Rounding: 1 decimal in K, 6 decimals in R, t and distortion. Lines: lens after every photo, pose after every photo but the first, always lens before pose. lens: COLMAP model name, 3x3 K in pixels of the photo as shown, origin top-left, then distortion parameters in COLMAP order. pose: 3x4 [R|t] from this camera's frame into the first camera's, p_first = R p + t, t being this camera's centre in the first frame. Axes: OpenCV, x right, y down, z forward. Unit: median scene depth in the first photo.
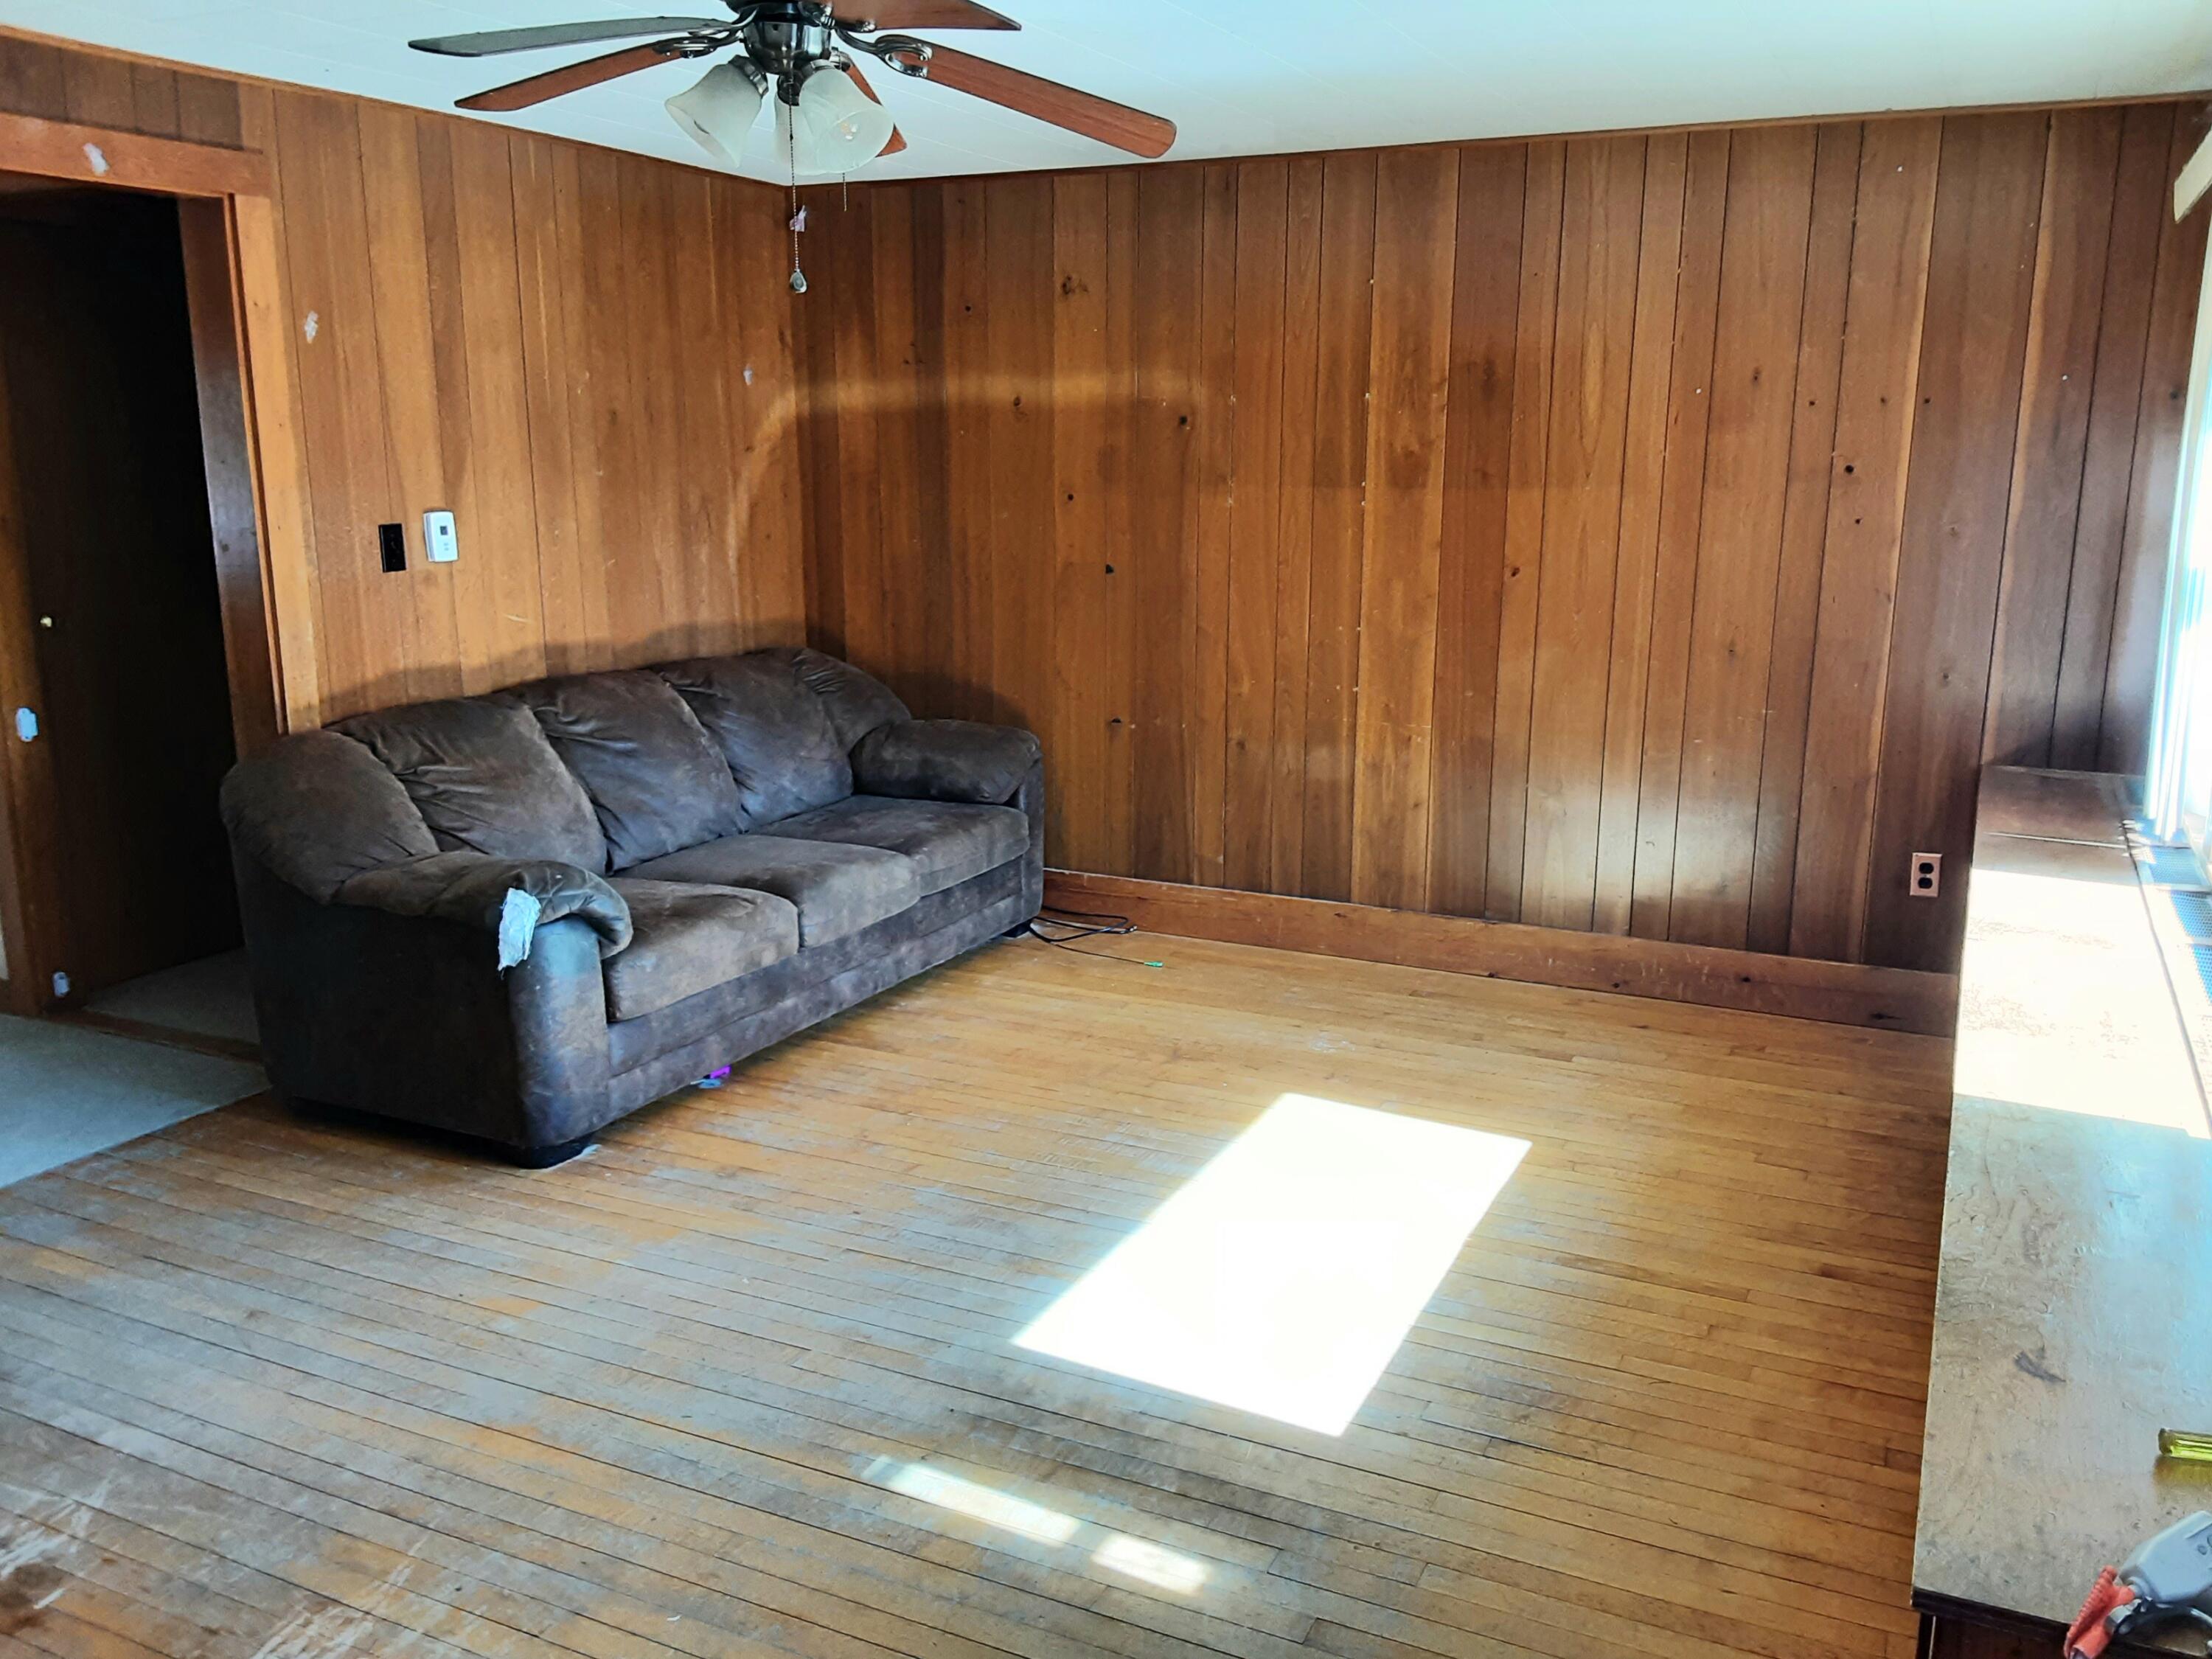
lens RADIAL K [[1753.1, 0, 1133.6], [0, 1753.1, 837.6], [0, 0, 1]] dist [0.160034, -0.232491]
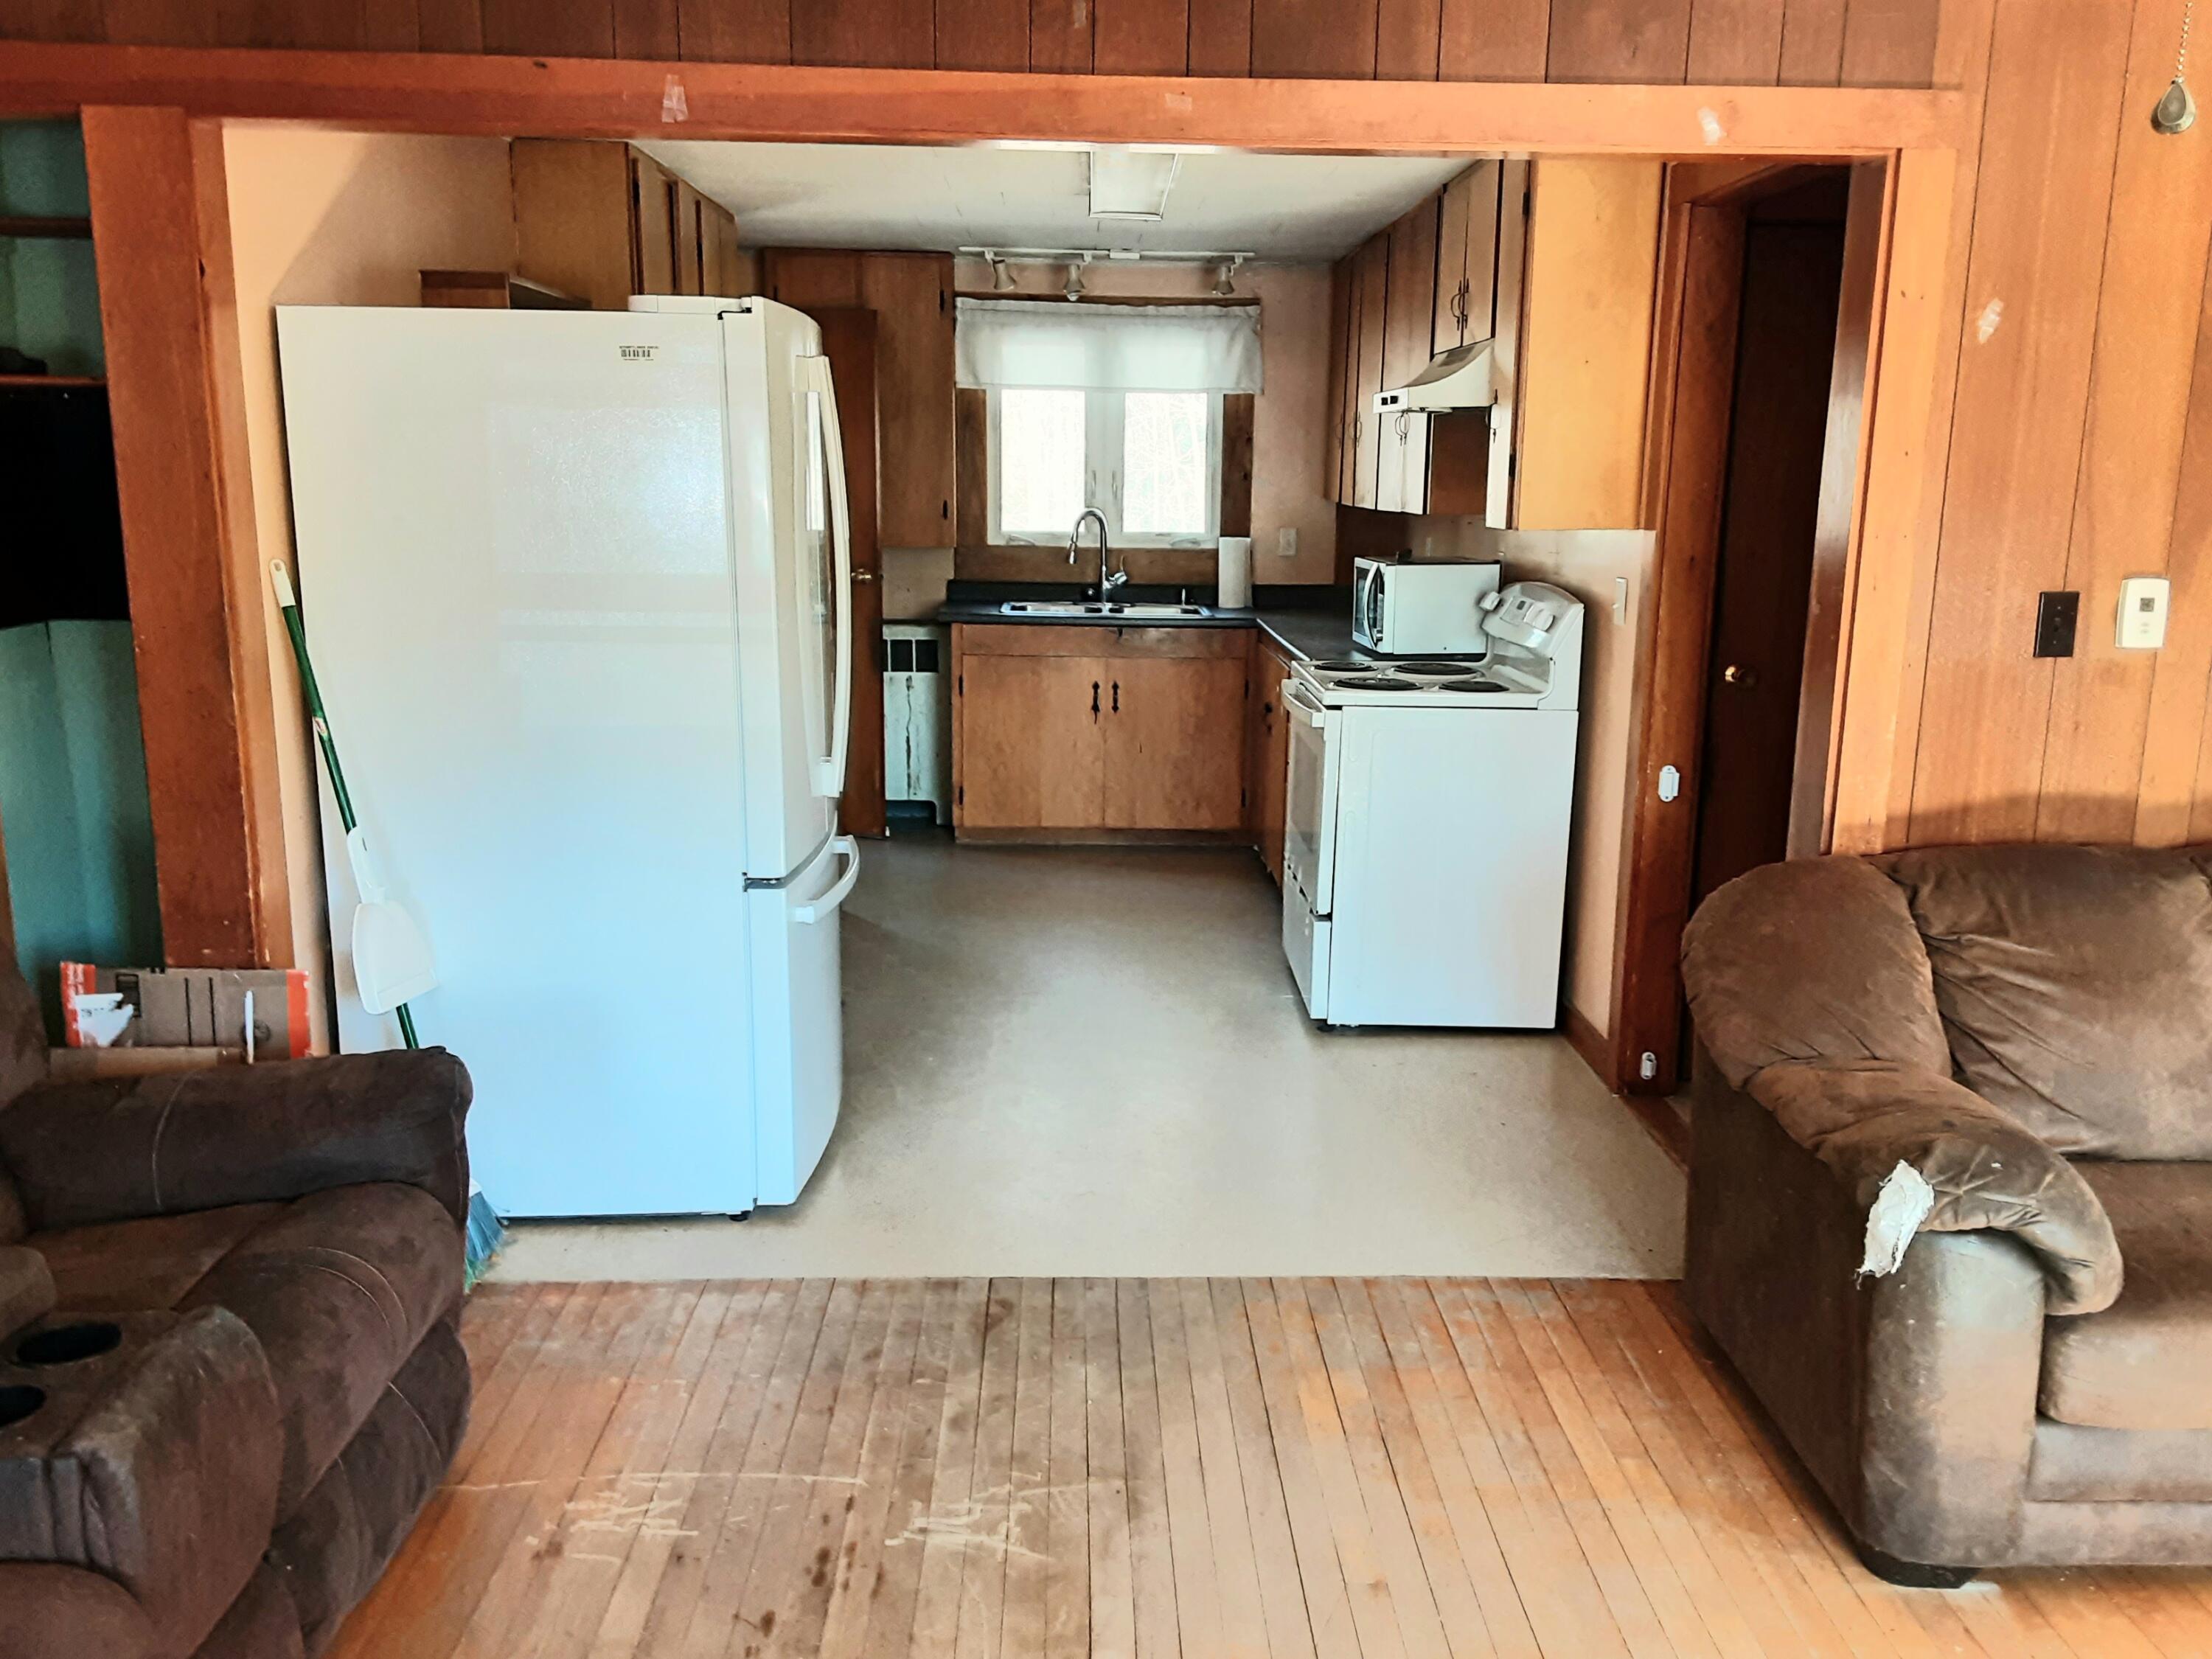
lens RADIAL K [[1753.1, 0, 1133.6], [0, 1753.1, 837.6], [0, 0, 1]] dist [0.160034, -0.232491]
pose [[0.457689, 0.186472, -0.869338, 0.062553], [-0.202854, 0.973872, 0.102096, -0.088170], [0.865662, 0.129621, 0.483558, 0.393755]]
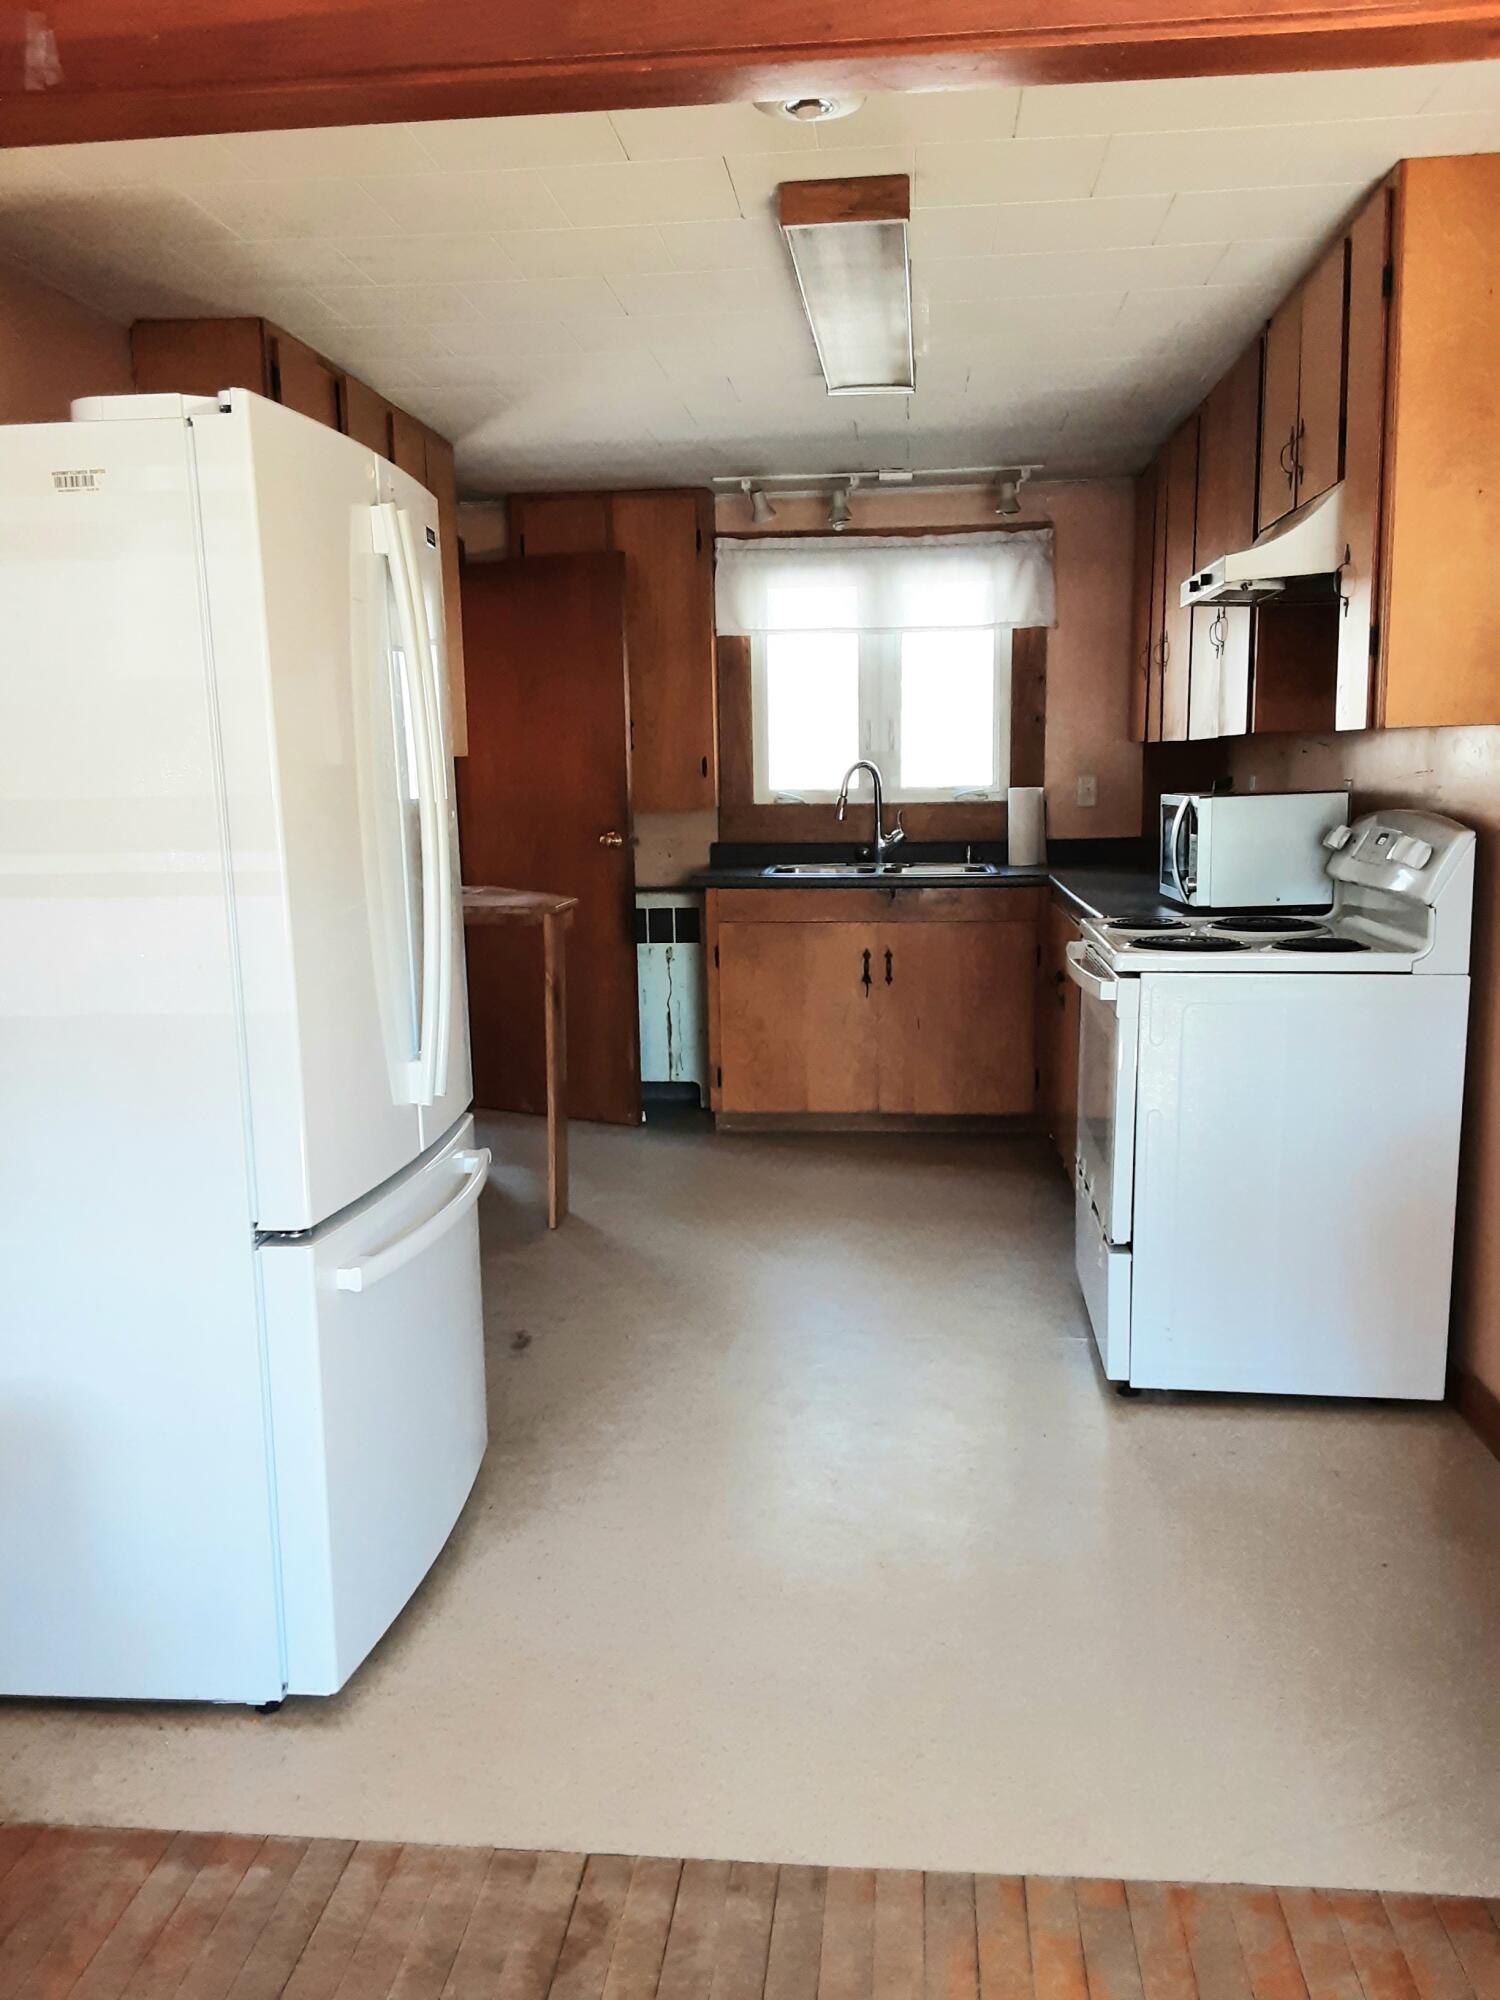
lens RADIAL K [[1564.9, 0, 750.1], [0, 1564.9, 1037.5], [0, 0, 1]] dist [0.107943, -0.125568]
pose [[0.331186, 0.151387, -0.931342, -0.222116], [-0.183822, 0.978485, 0.093683, -0.088329], [0.925487, 0.140175, 0.351889, 0.606975]]
